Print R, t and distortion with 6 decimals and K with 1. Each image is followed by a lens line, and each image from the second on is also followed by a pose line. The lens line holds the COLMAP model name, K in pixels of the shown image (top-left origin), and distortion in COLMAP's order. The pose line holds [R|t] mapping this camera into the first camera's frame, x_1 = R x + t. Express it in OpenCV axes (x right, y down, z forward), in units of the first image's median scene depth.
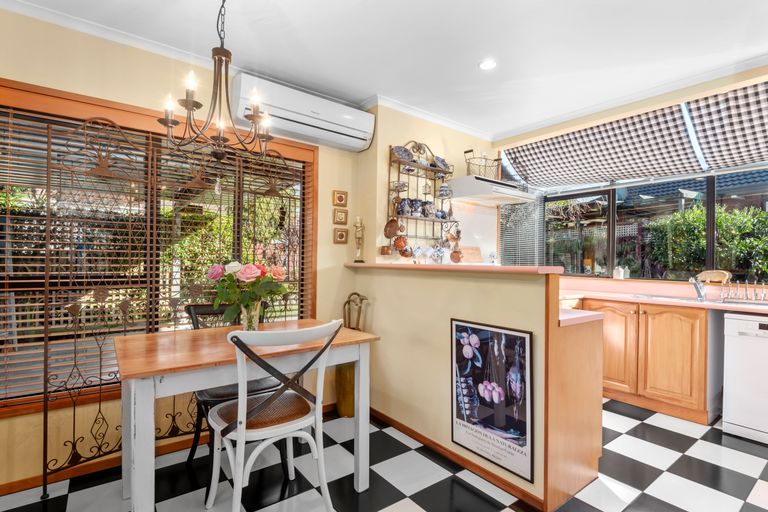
lens RADIAL K [[380.9, 0, 381.6], [0, 380.9, 260.2], [0, 0, 1]] dist [-0.003426, -0.001803]
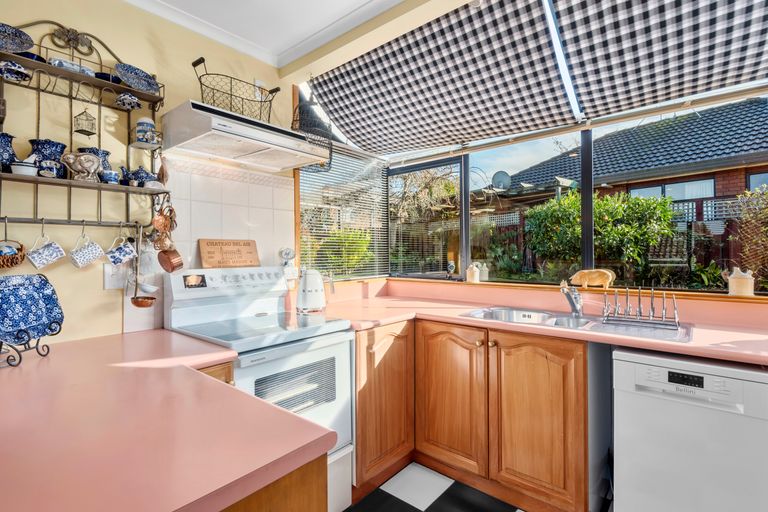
lens RADIAL K [[361.4, 0, 386.7], [0, 361.4, 254.5], [0, 0, 1]] dist [0.013288, -0.000772]
pose [[0.976229, -0.024197, 0.215386, 0.376148], [0.021857, 0.999673, 0.013237, -0.015951], [-0.215636, -0.008215, 0.976439, 0.444328]]
